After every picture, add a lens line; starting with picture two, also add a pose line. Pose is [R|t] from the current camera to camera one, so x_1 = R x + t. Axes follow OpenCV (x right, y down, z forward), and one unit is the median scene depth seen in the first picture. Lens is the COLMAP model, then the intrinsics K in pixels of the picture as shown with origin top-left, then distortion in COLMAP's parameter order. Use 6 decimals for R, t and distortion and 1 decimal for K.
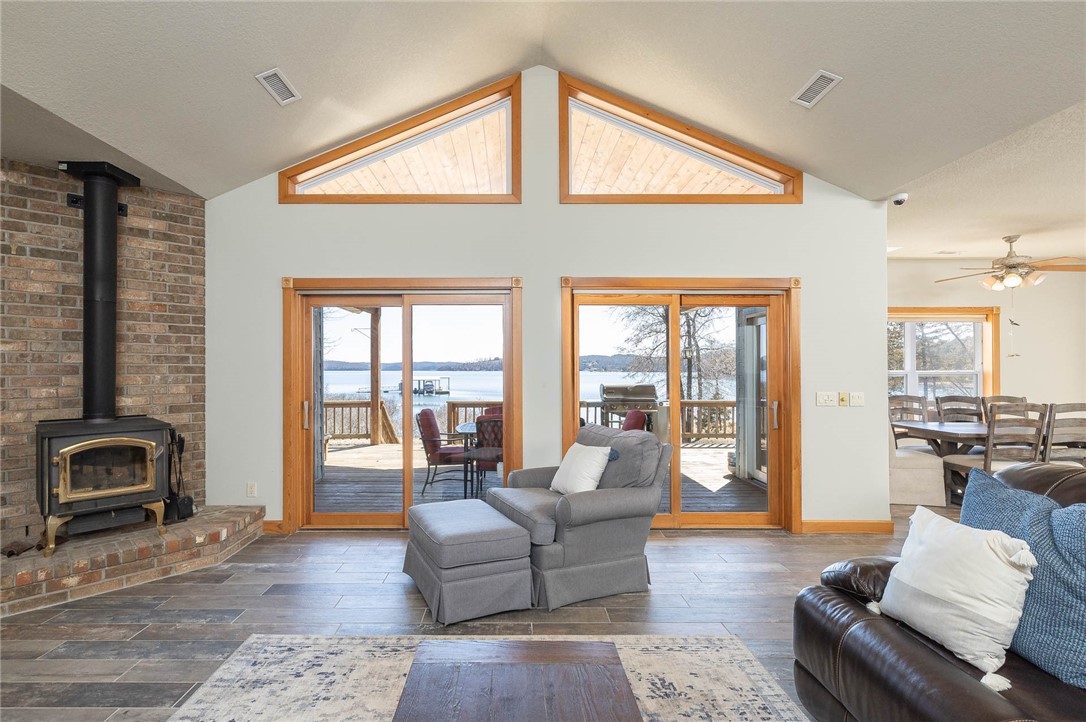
lens RADIAL K [[523.3, 0, 498.7], [0, 523.3, 367.4], [0, 0, 1]] dist [-0.000129, -0.000057]
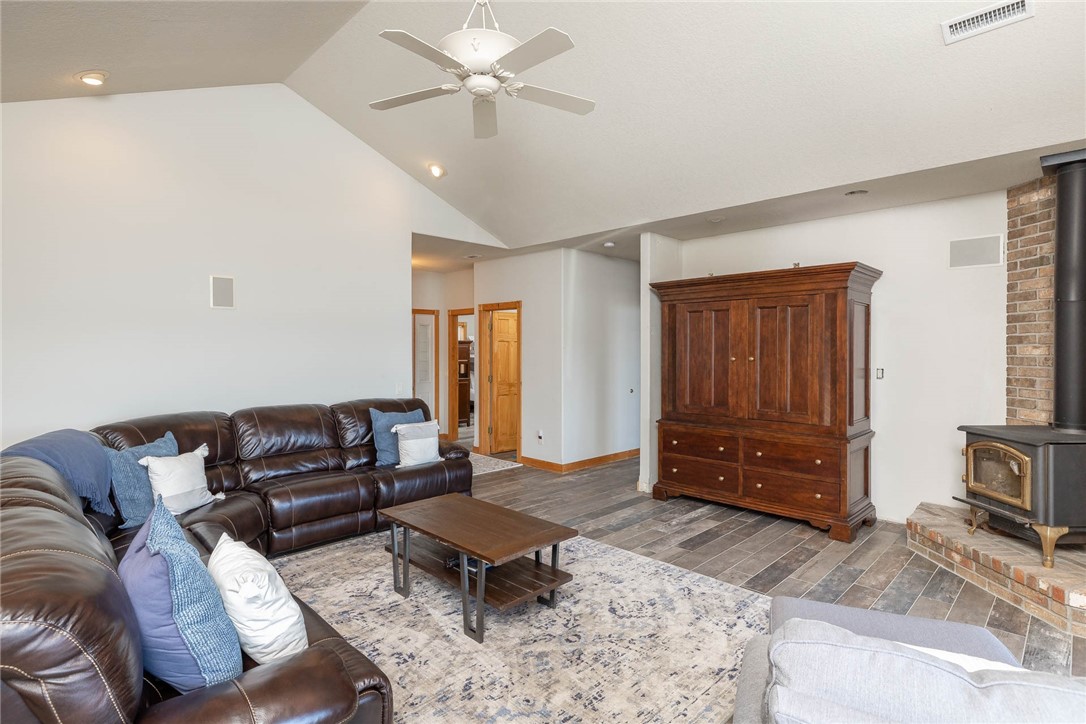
lens RADIAL K [[545.6, 0, 543.0], [0, 545.6, 362.0], [0, 0, 1]] dist [-0.003767, -0.000509]
pose [[-0.698700, 0.018487, -0.715176, 0.501117], [0.002842, 0.999730, 0.023067, -0.039206], [0.715409, 0.014084, -0.698564, 0.879190]]
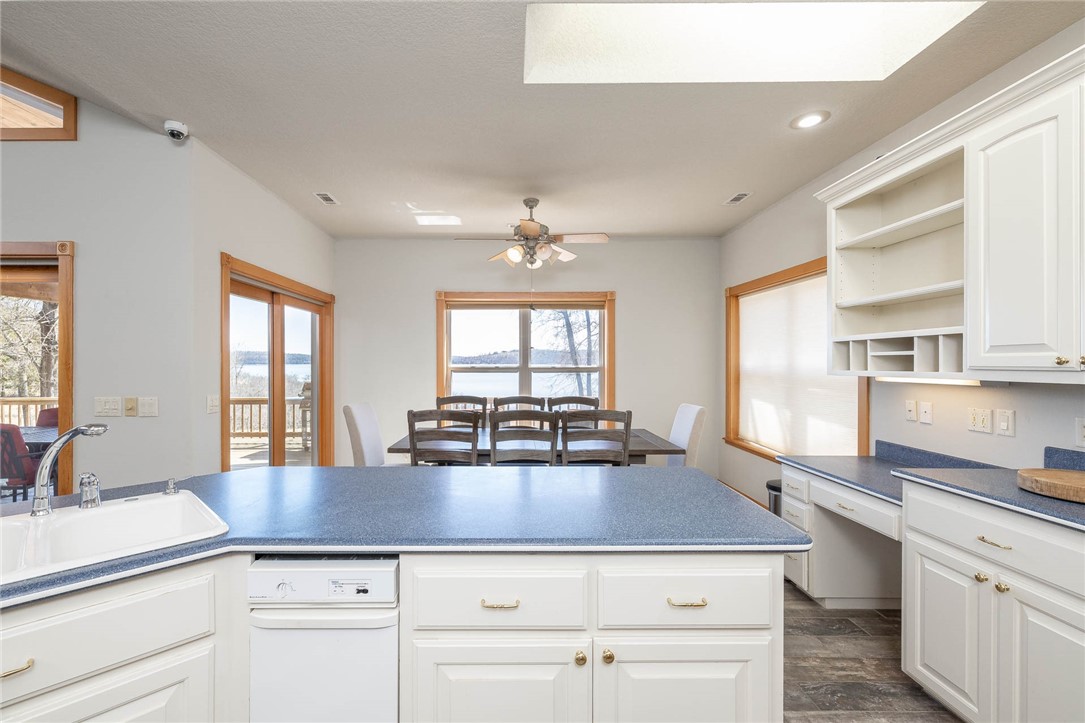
lens RADIAL K [[468.6, 0, 511.6], [0, 468.6, 361.1], [0, 0, 1]] dist [0.000324, -0.000008]
pose [[0.999985, -0.003764, 0.004044, 1.208999], [0.003765, 0.999993, -0.000172, -0.003536], [-0.004043, 0.000187, 0.999992, 0.354082]]
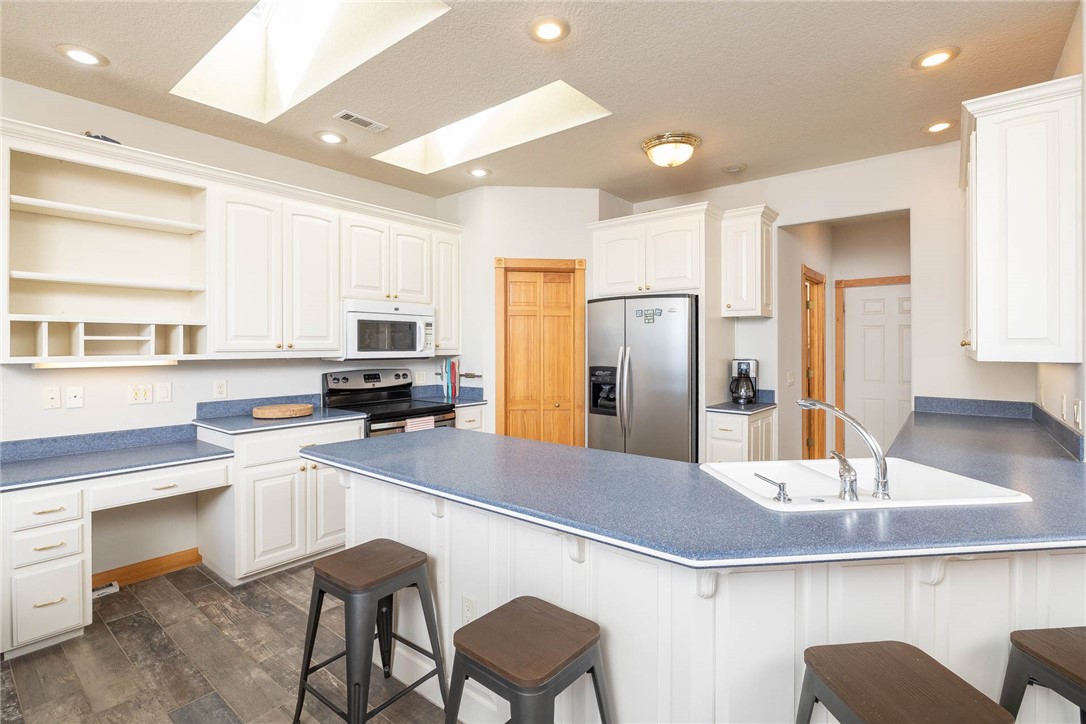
lens RADIAL K [[518.0, 0, 548.5], [0, 518.0, 346.1], [0, 0, 1]] dist [-0.000375, 0.000003]
pose [[-0.782921, -0.002730, 0.622115, 0.854018], [-0.002744, 0.999996, 0.000936, -0.003479], [-0.622115, -0.000974, -0.782926, 1.093001]]
